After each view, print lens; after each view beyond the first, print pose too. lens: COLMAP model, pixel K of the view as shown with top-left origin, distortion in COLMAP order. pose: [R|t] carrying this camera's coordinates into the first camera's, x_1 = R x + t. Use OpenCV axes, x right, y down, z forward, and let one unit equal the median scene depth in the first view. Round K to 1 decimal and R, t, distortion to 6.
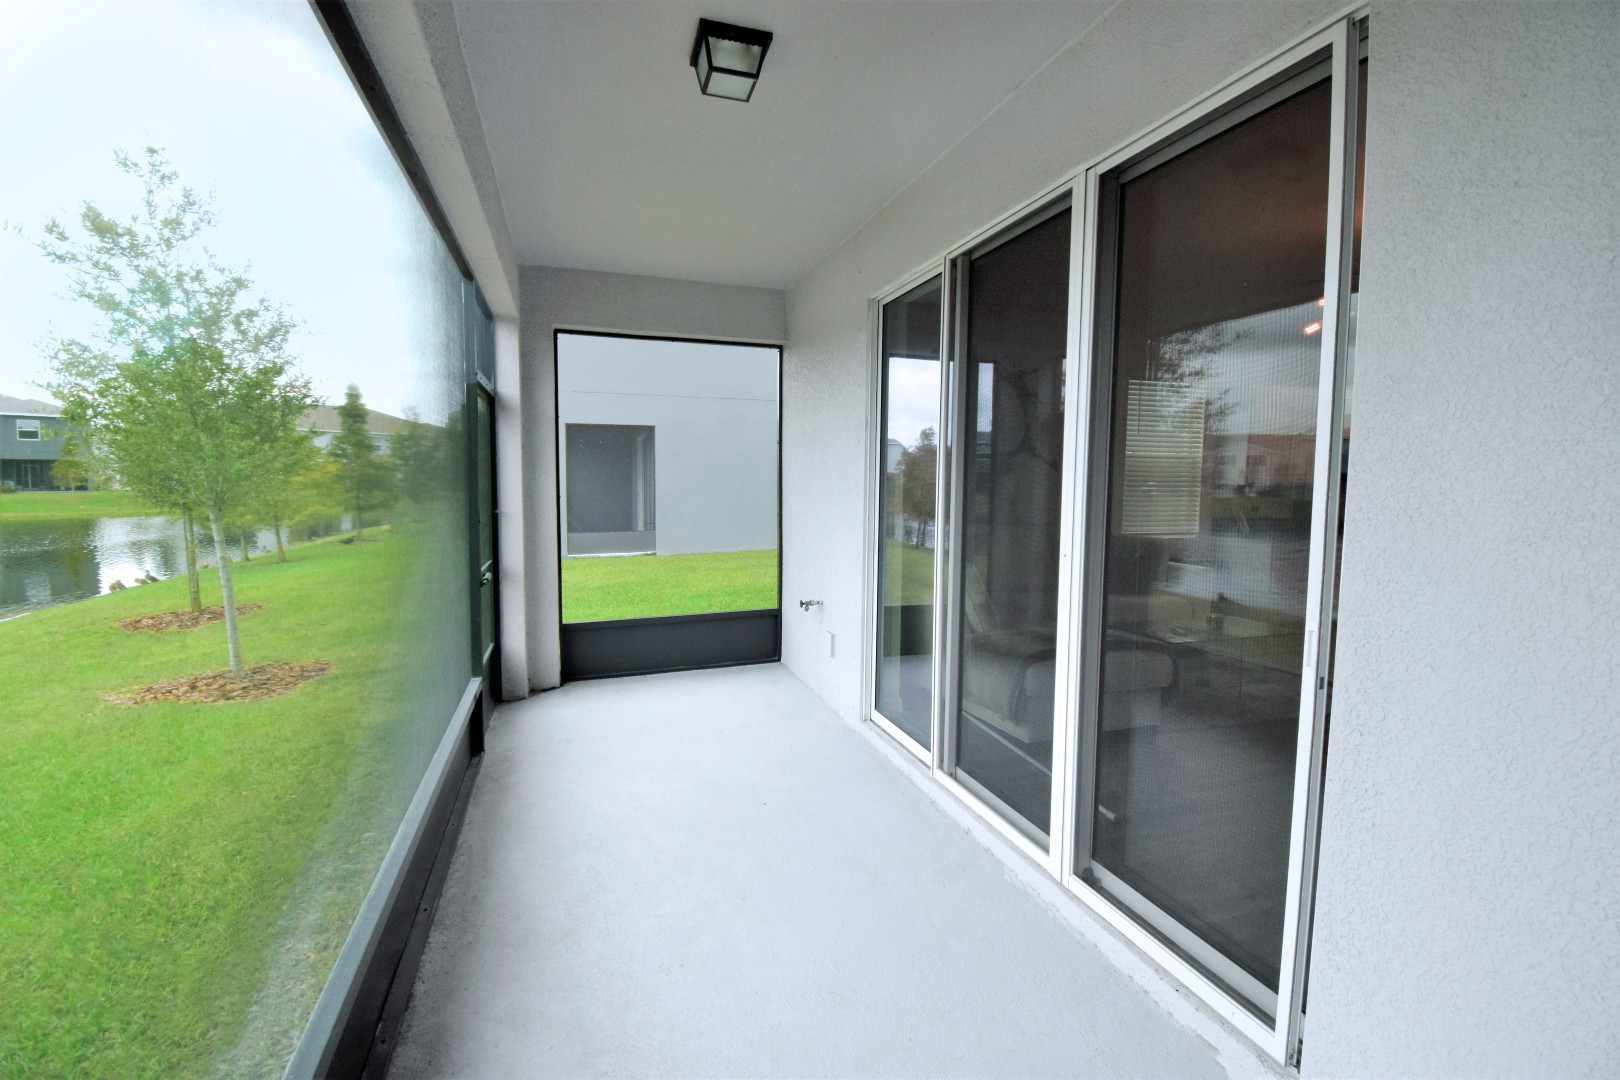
lens RADIAL K [[717.3, 0, 808.0], [0, 717.3, 537.8], [0, 0, 1]] dist [-0.013600, -0.002990]
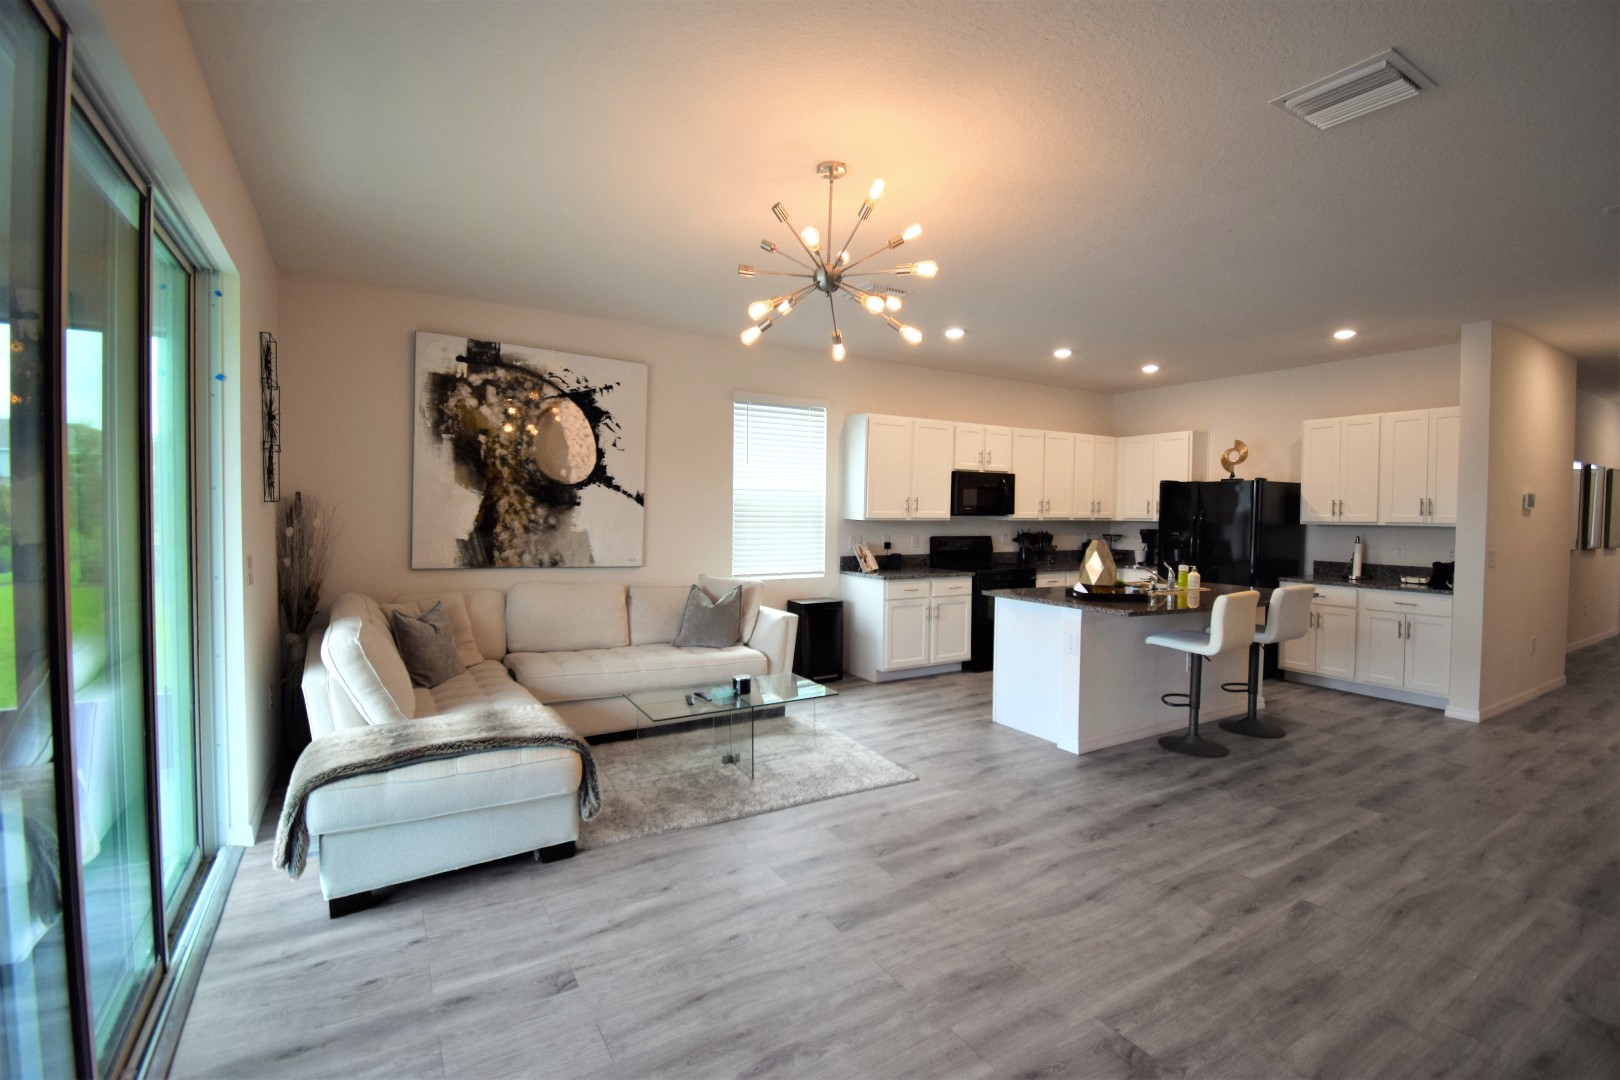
lens RADIAL K [[717.3, 0, 798.6], [0, 717.3, 539.9], [0, 0, 1]] dist [-0.013600, -0.002990]
pose [[0.973159, -0.004954, 0.230080, 0.339137], [0.013168, 0.999329, -0.034177, -0.018700], [-0.229756, 0.036289, 0.972571, 0.117508]]
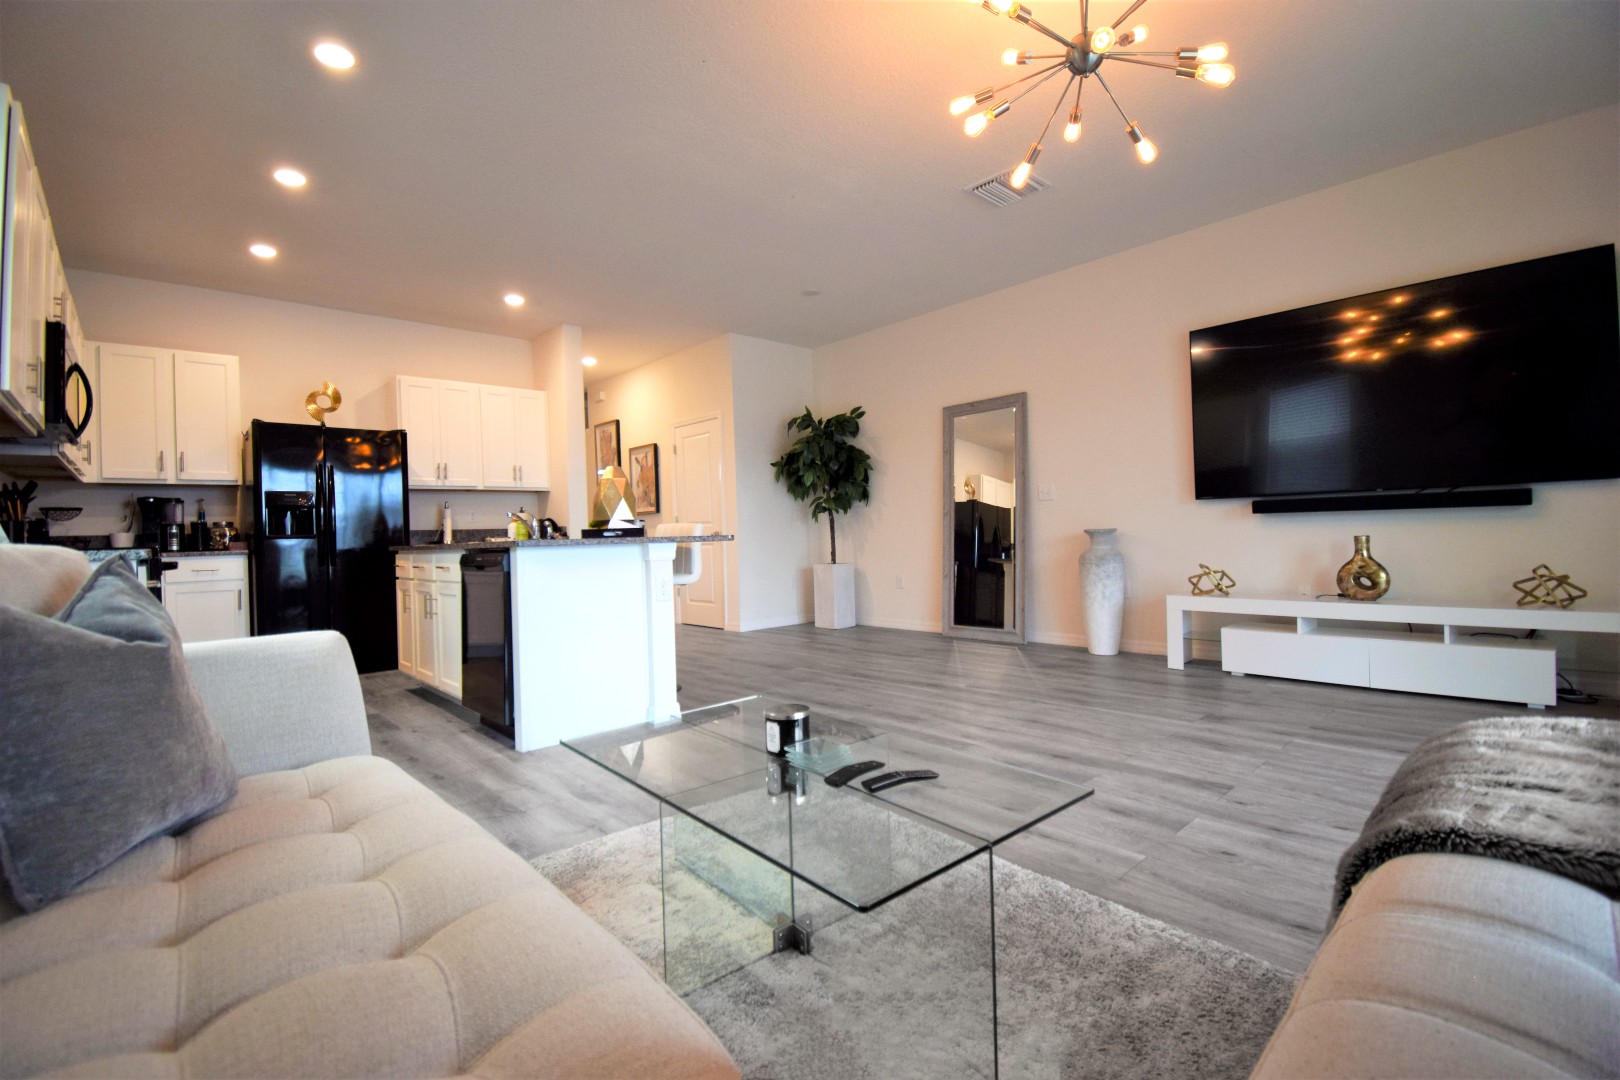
lens RADIAL K [[717.3, 0, 803.0], [0, 717.3, 539.4], [0, 0, 1]] dist [-0.013600, -0.002990]
pose [[-0.423690, 0.005837, 0.905788, 0.196034], [0.094722, 0.994782, 0.037897, 0.014362], [-0.900841, 0.101855, -0.422033, 0.881839]]
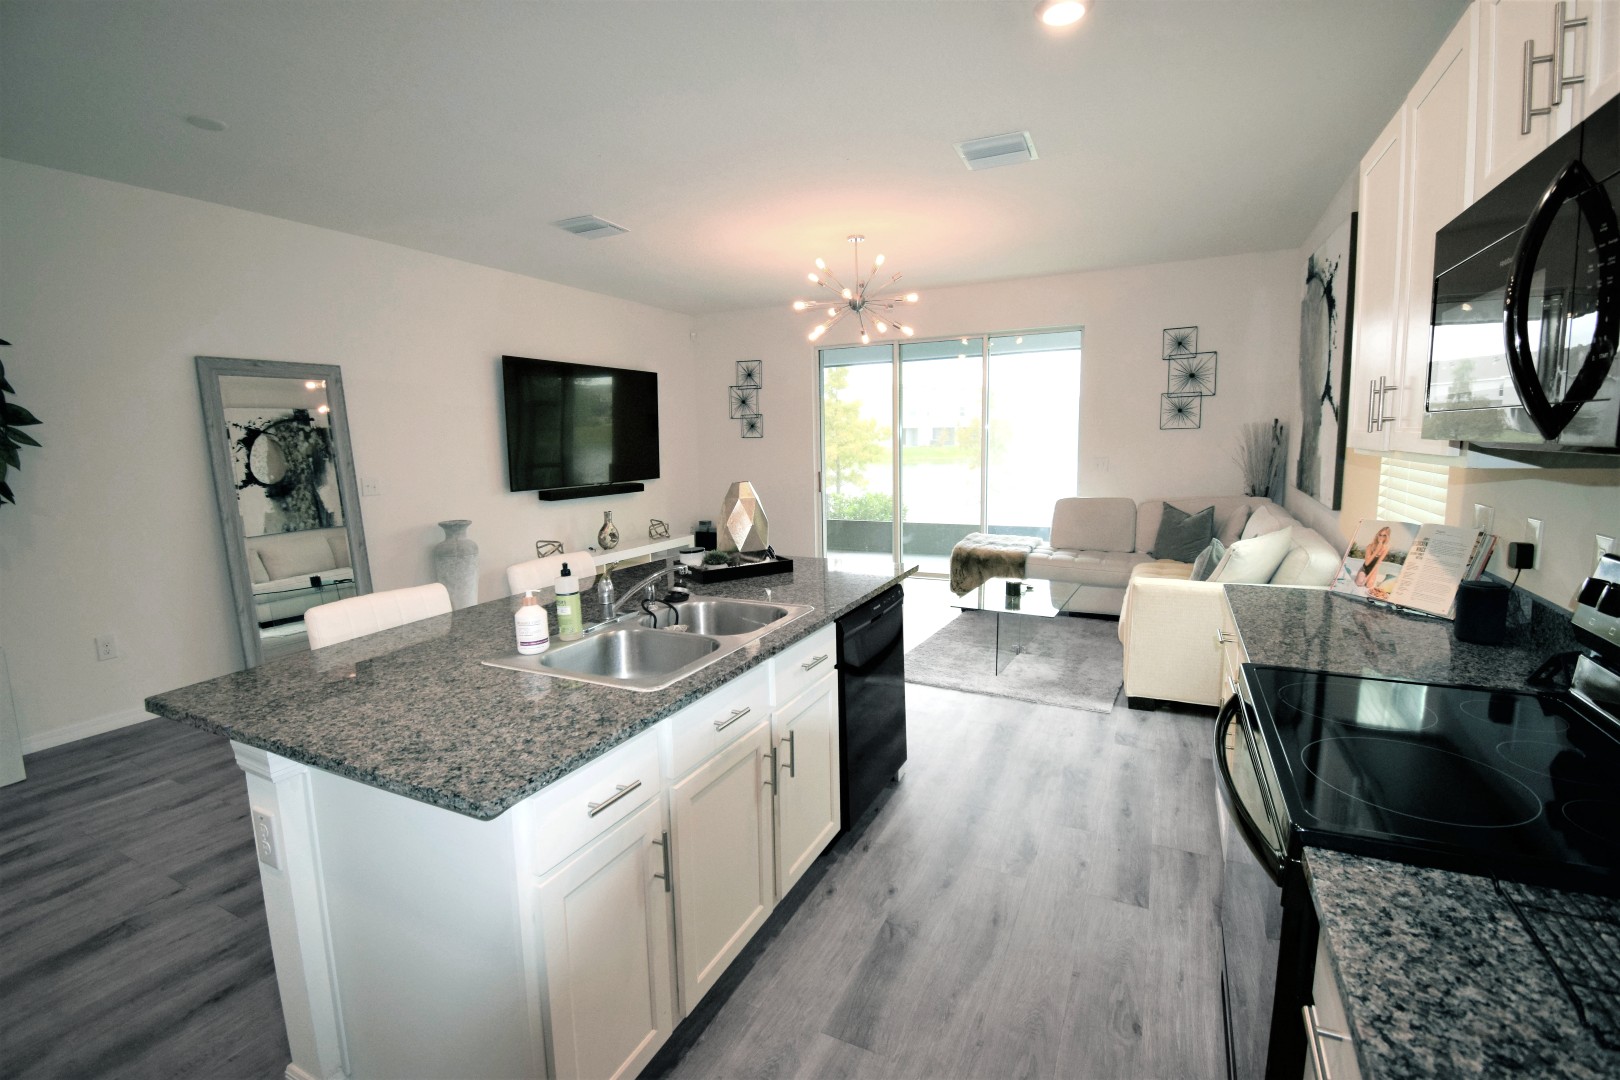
lens RADIAL K [[717.3, 0, 821.5], [0, 717.3, 526.8], [0, 0, 1]] dist [-0.013600, -0.002990]
pose [[-0.692516, 0.100202, -0.714409, 1.121716], [-0.037706, 0.983925, 0.174555, -0.096106], [0.720416, 0.147820, -0.677606, 1.130572]]
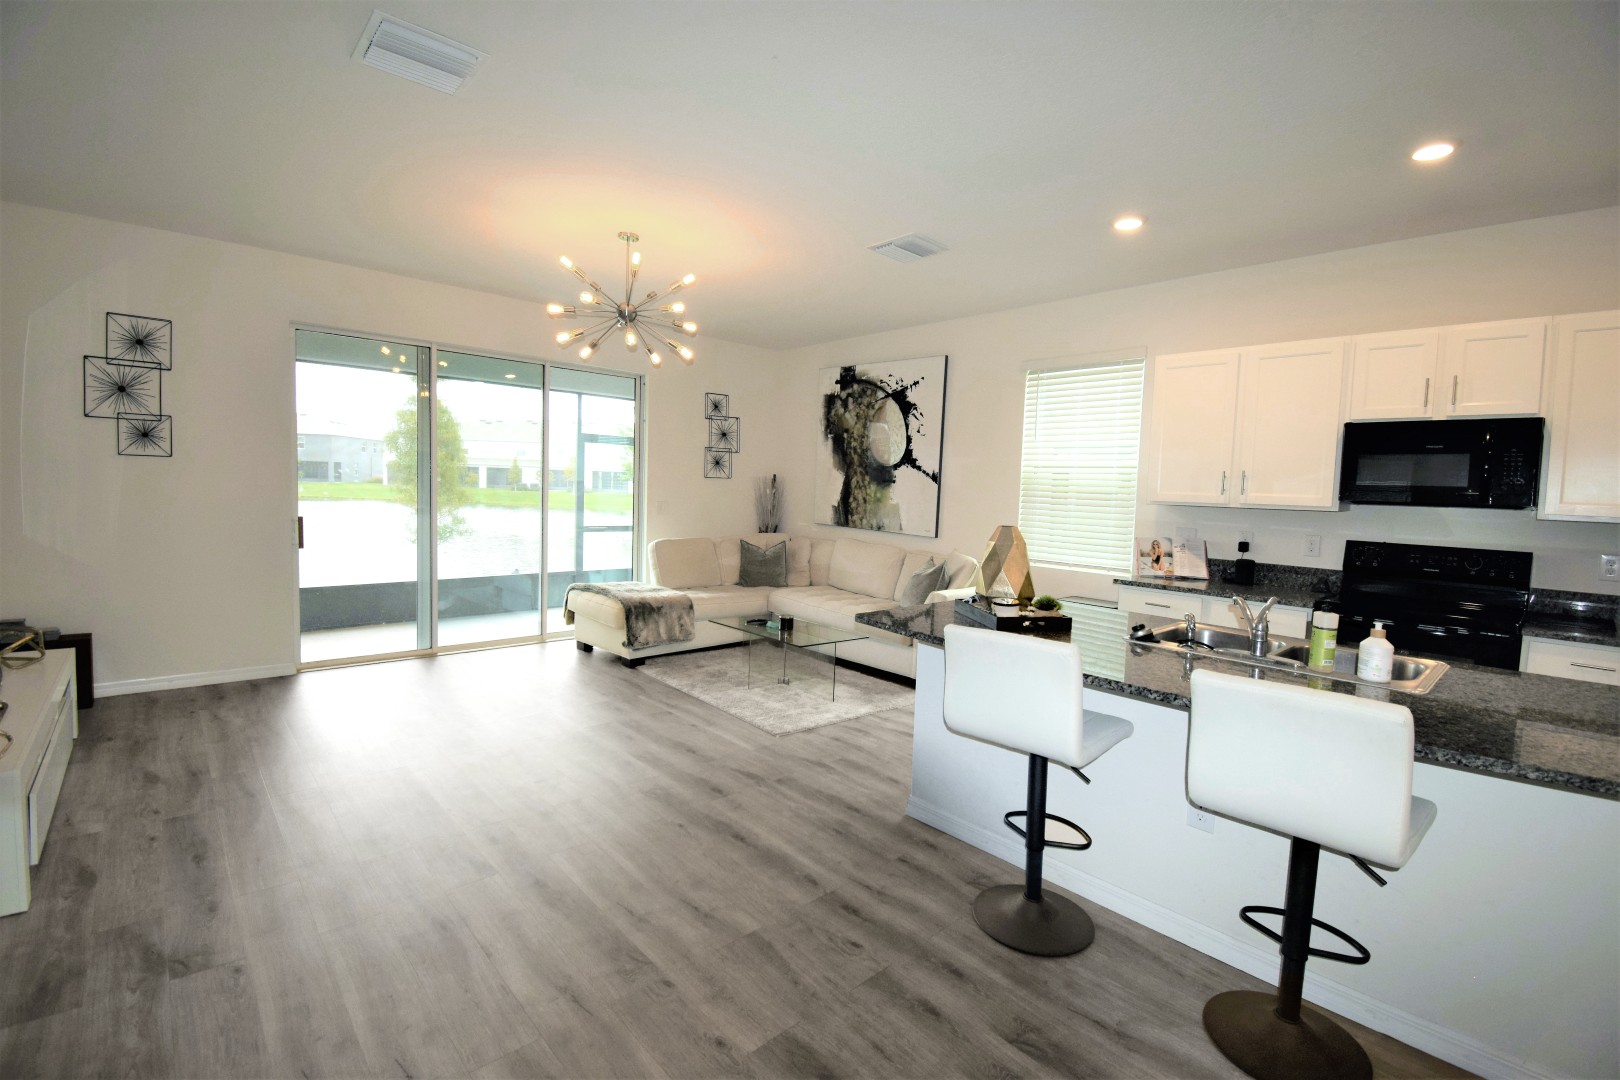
lens RADIAL K [[717.3, 0, 818.6], [0, 717.3, 532.5], [0, 0, 1]] dist [-0.013600, -0.002990]
pose [[0.423839, 0.065808, -0.903344, 1.187965], [-0.101797, 0.994499, 0.024686, -0.034123], [0.899999, 0.081495, 0.428206, 0.453937]]
